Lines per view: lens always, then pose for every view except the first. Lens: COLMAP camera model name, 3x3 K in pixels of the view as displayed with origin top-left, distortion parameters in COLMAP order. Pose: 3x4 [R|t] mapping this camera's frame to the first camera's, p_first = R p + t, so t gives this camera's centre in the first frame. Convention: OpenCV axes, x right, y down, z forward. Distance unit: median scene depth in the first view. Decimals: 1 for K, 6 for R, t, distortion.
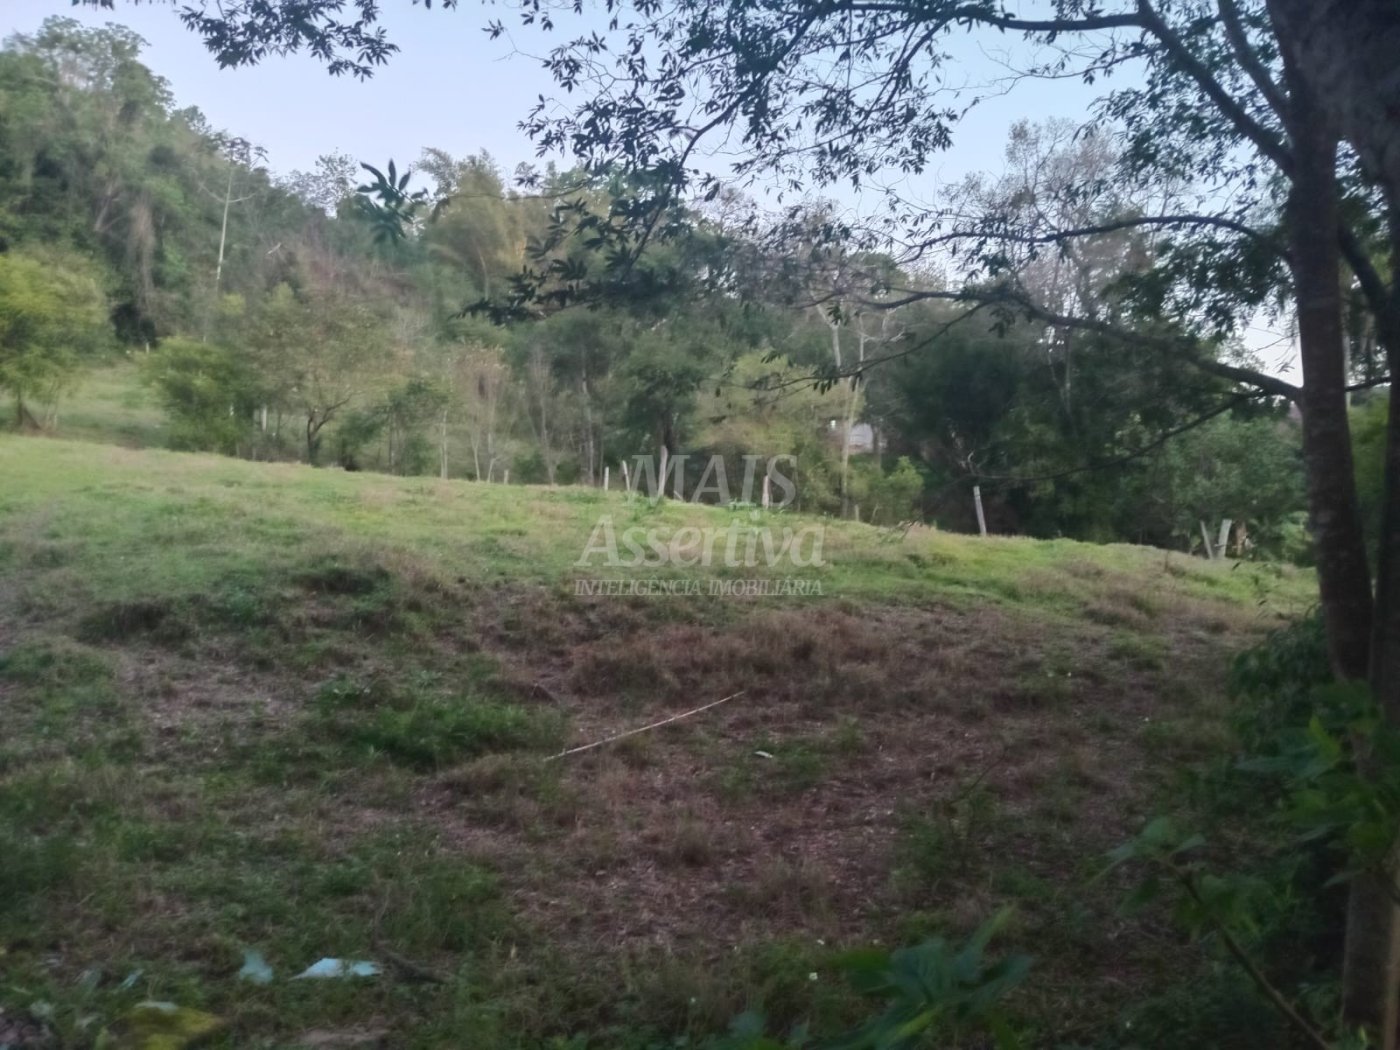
lens RADIAL K [[1053.0, 0, 703.2], [0, 1053.0, 527.8], [0, 0, 1]] dist [0.026346, -0.057775]
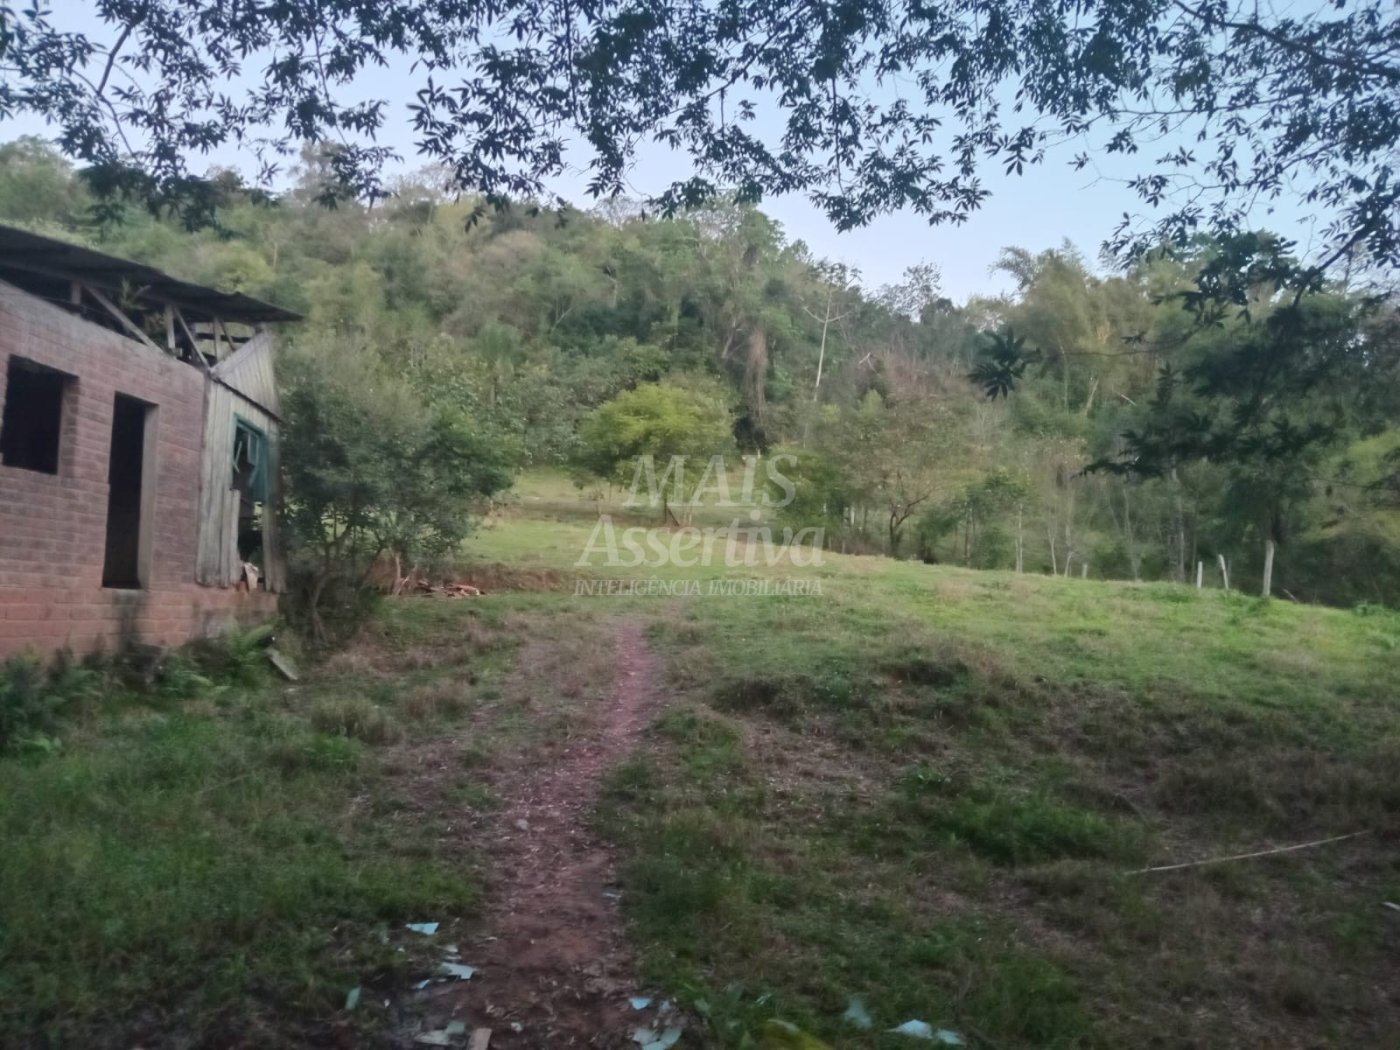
lens RADIAL K [[1053.0, 0, 707.6], [0, 1053.0, 515.7], [0, 0, 1]] dist [0.026346, -0.057775]
pose [[0.864161, -0.009797, -0.503119, 0.008223], [-0.039655, 0.995375, -0.087494, -0.006719], [0.501650, 0.095560, 0.859777, -0.054639]]
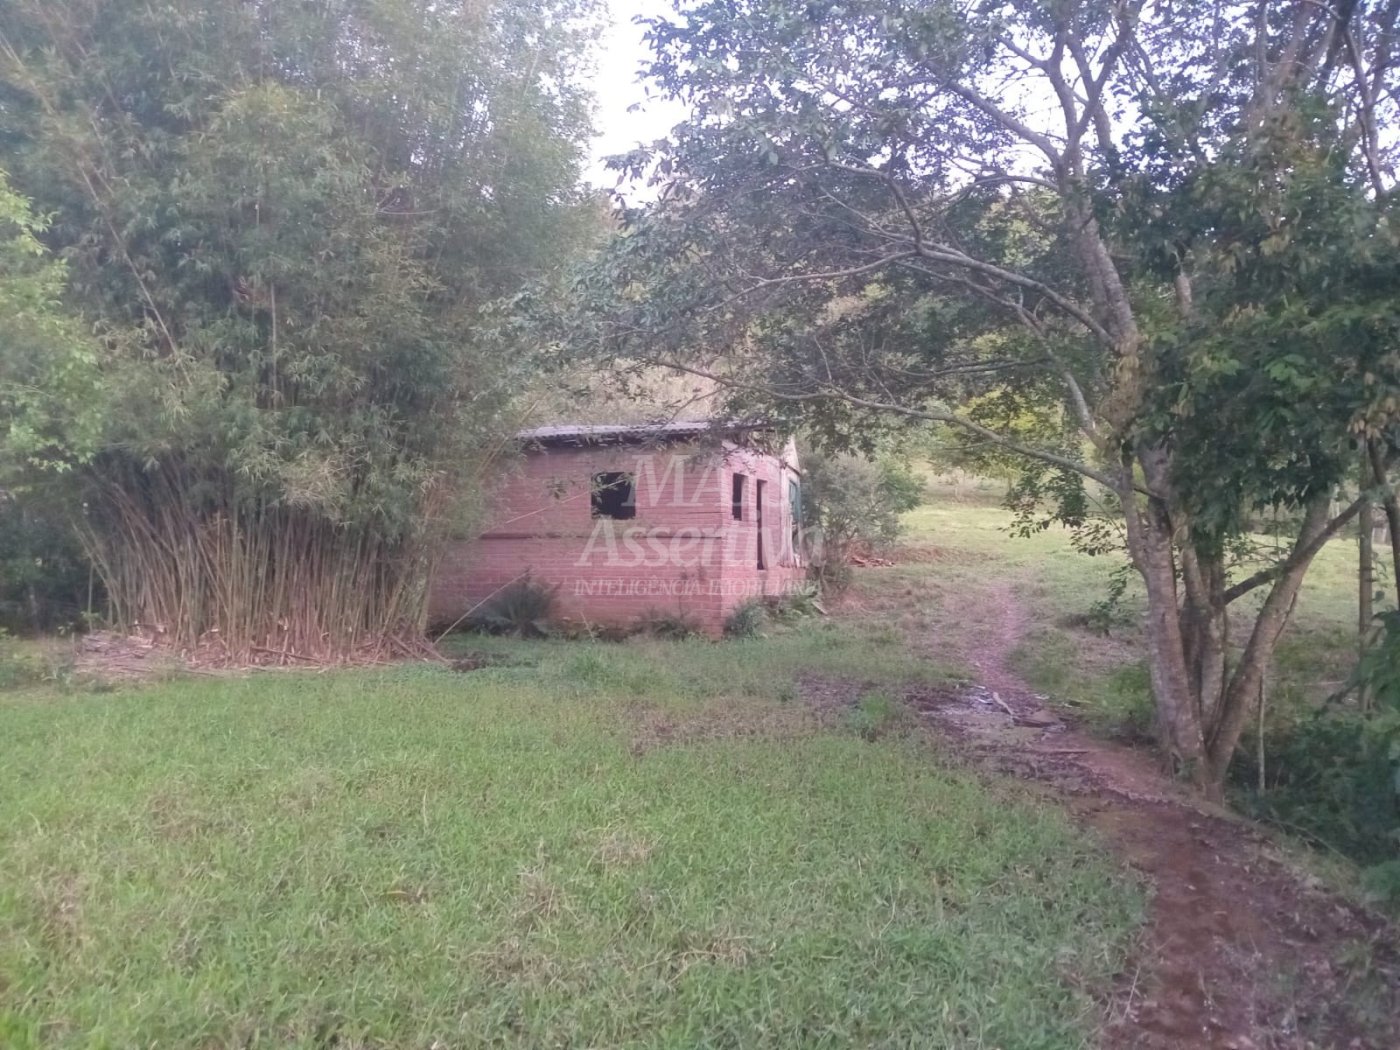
lens RADIAL K [[1053.0, 0, 669.8], [0, 1053.0, 504.8], [0, 0, 1]] dist [0.026346, -0.057775]
pose [[0.645817, -0.016495, -0.763314, 0.683604], [-0.027499, 0.998615, -0.044846, -0.040870], [0.762997, 0.049953, 0.644469, -1.239606]]
